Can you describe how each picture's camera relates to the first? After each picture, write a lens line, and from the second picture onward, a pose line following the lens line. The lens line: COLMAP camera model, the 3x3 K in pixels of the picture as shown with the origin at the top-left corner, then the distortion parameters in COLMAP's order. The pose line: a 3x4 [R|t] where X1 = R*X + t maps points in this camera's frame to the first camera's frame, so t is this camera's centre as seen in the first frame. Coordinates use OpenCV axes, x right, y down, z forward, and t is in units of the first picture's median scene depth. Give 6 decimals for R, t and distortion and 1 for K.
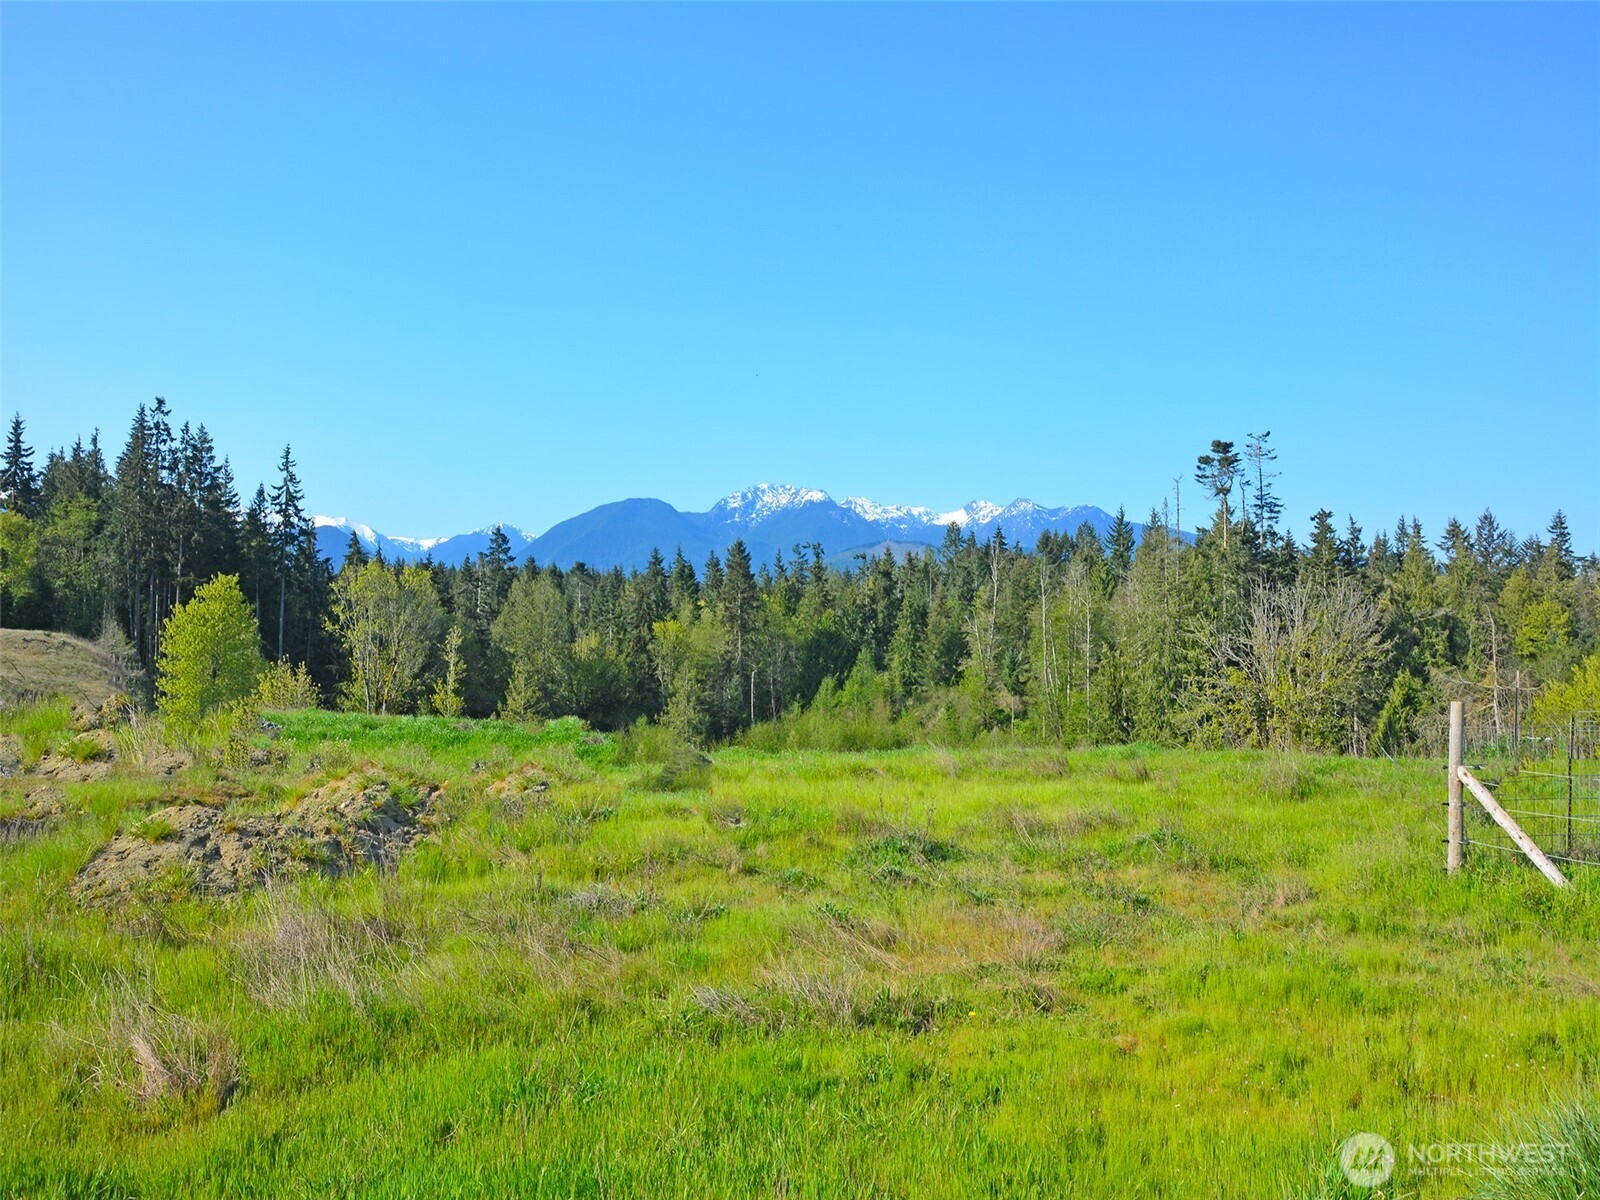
lens RADIAL K [[1256.8, 0, 800.0], [0, 1256.8, 600.0], [0, 0, 1]] dist [-0.141191, 0.100981]
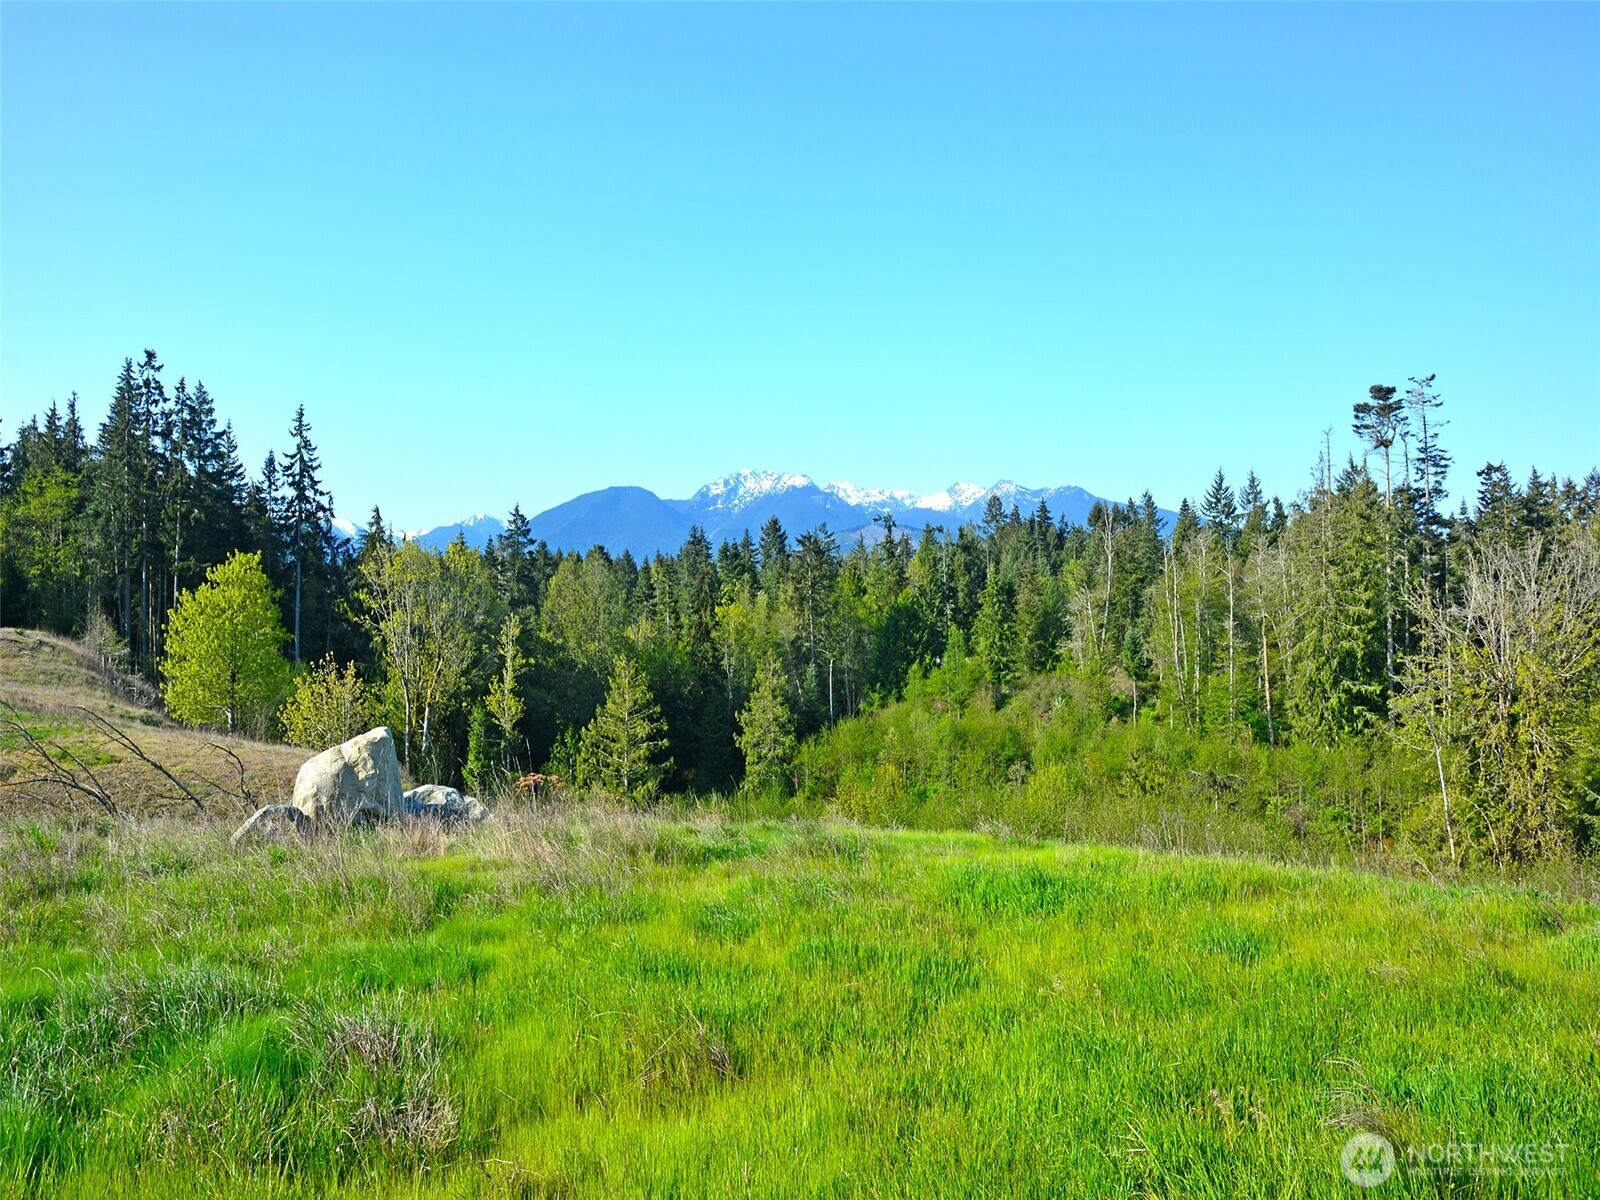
lens RADIAL K [[1256.8, 0, 800.0], [0, 1256.8, 600.0], [0, 0, 1]] dist [-0.141191, 0.100981]
pose [[0.999740, -0.018566, 0.013230, -0.084142], [0.018413, 0.999763, 0.011647, 0.005178], [-0.013443, -0.011401, 0.999845, 0.140703]]
